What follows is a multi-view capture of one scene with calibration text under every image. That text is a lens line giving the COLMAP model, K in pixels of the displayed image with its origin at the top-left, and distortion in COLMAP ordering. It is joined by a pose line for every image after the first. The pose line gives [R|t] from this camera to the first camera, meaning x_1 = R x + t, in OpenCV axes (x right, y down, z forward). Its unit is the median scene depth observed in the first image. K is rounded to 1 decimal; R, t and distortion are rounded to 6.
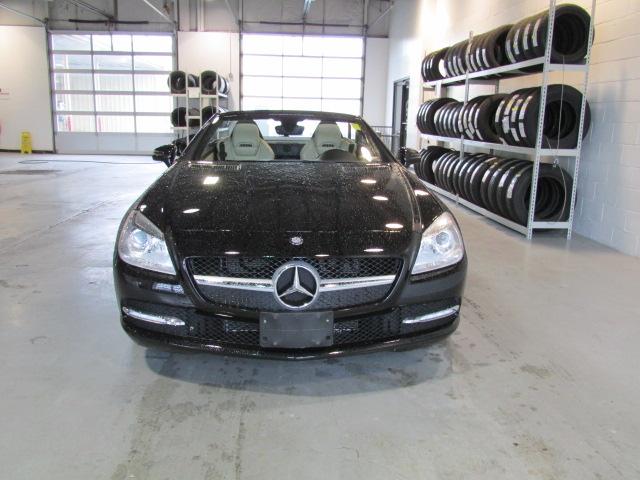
lens RADIAL K [[558.1, 0, 323.7], [0, 558.1, 240.1], [0, 0, 1]] dist [-0.042355, 0.009280]
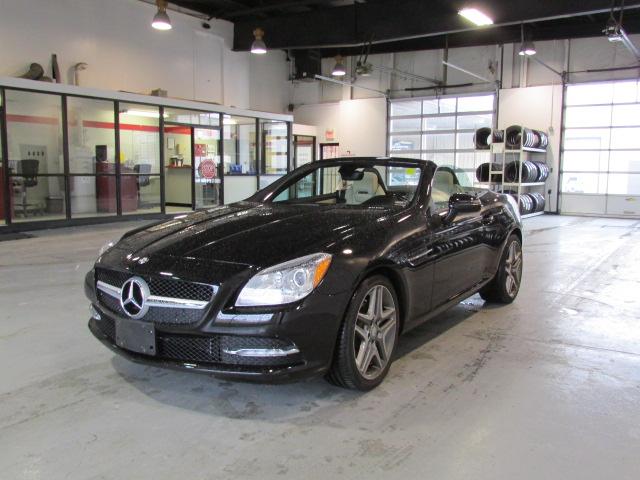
lens RADIAL K [[558.1, 0, 323.7], [0, 558.1, 240.1], [0, 0, 1]] dist [-0.042355, 0.009280]
pose [[0.772948, 0.057747, -0.631836, 0.333340], [-0.123028, 0.990590, -0.059970, -0.006104], [0.622427, 0.124087, 0.772779, 0.106735]]
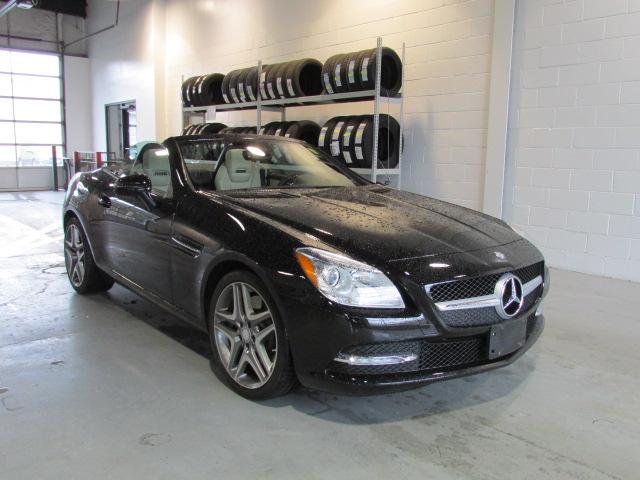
lens RADIAL K [[558.1, 0, 323.7], [0, 558.1, 240.1], [0, 0, 1]] dist [-0.042355, 0.009280]
pose [[0.803218, -0.099440, 0.587327, -0.320280], [0.125014, 0.992151, -0.002986, -0.022352], [-0.582420, 0.075823, 0.809344, 0.108262]]
